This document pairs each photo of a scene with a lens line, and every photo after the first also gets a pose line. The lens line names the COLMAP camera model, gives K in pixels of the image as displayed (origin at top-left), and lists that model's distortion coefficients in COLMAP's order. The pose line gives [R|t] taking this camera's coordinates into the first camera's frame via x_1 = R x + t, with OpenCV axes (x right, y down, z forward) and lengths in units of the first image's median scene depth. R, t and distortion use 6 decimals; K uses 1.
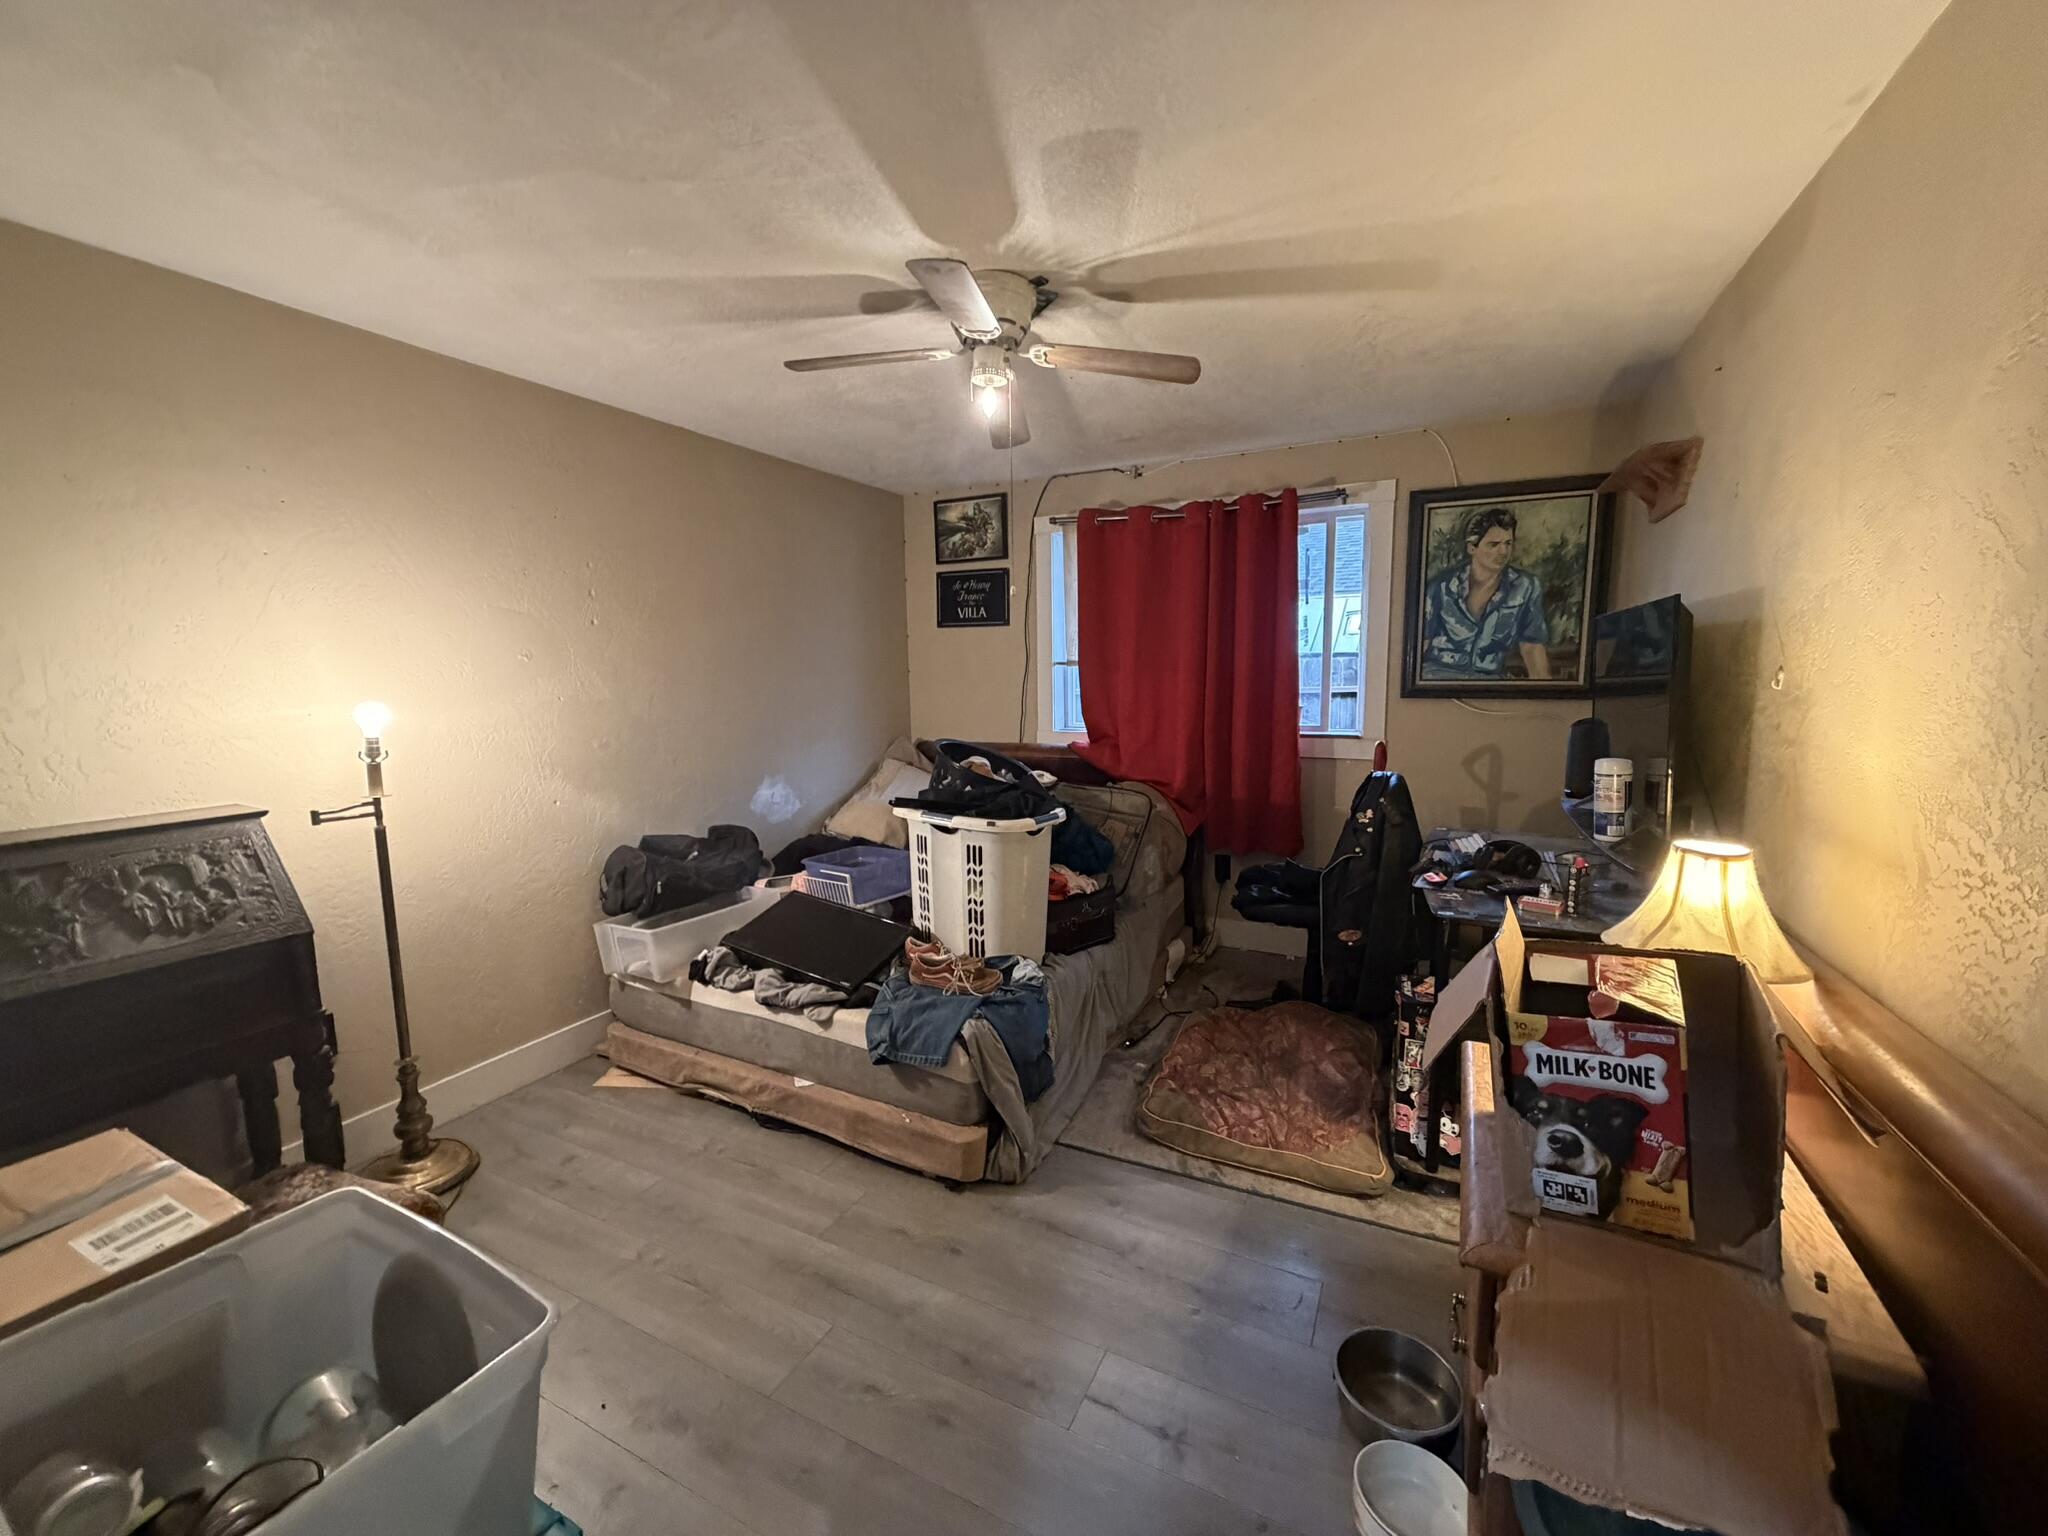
lens RADIAL K [[813.2, 0, 1018.1], [0, 813.2, 768.0], [0, 0, 1]] dist [0.000526, 0.000229]
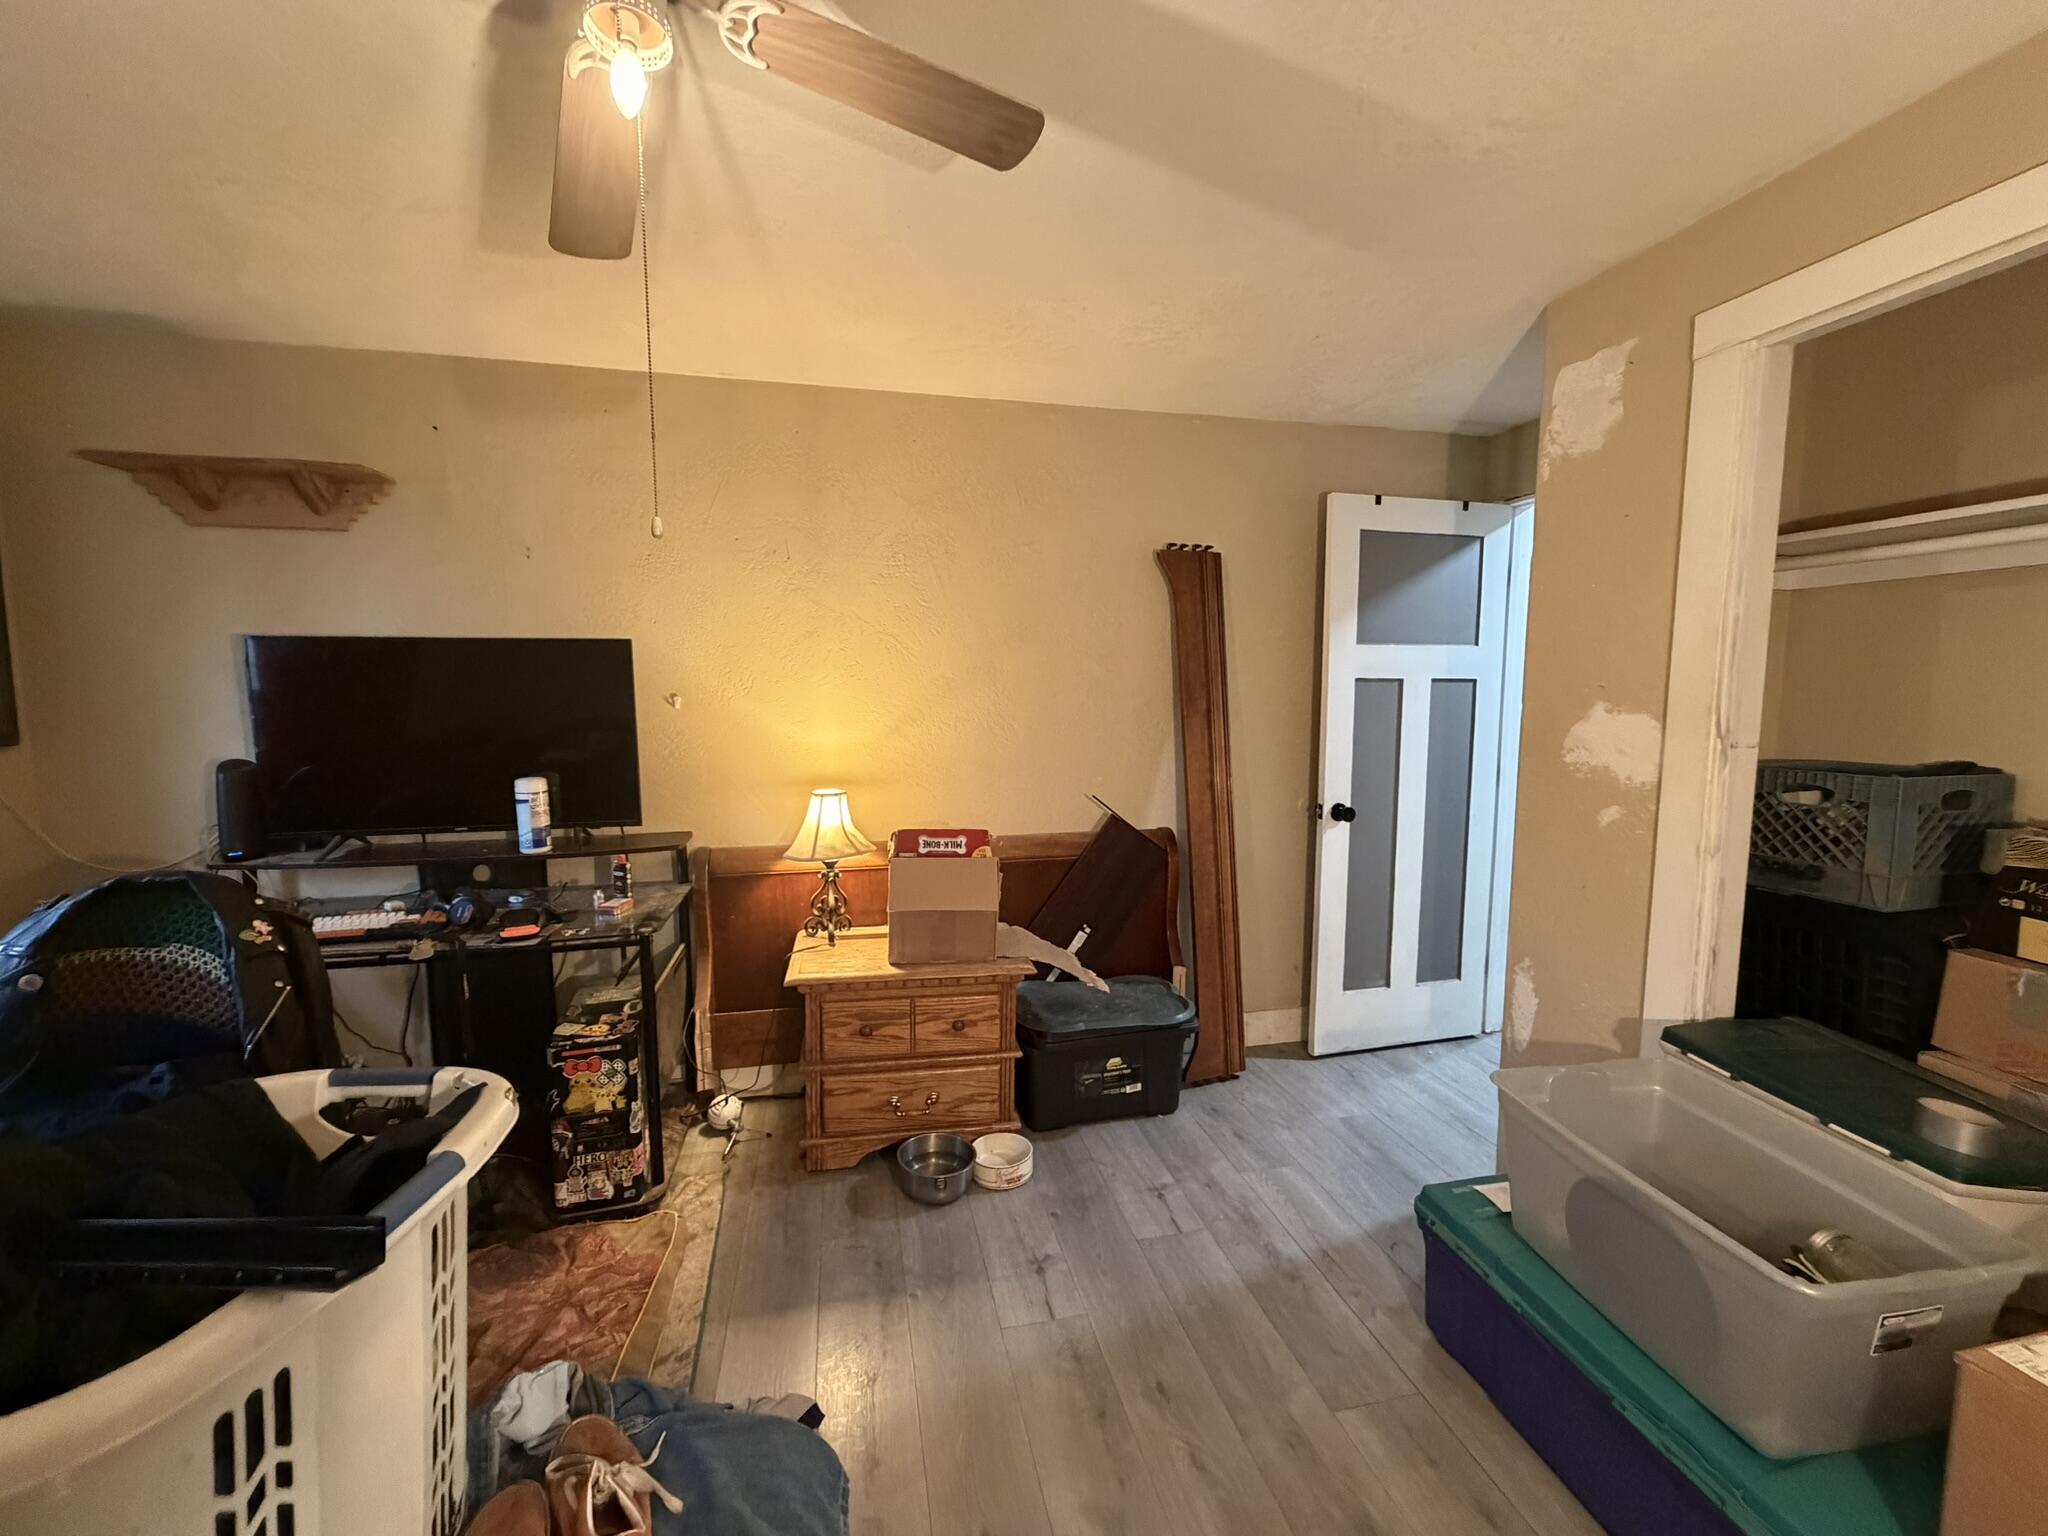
lens RADIAL K [[813.2, 0, 1018.1], [0, 813.2, 768.0], [0, 0, 1]] dist [0.000526, 0.000229]
pose [[-0.627651, -0.070345, 0.775310, -0.663304], [0.095594, 0.981408, 0.166433, -0.179181], [-0.772603, 0.178577, -0.609257, 1.461033]]
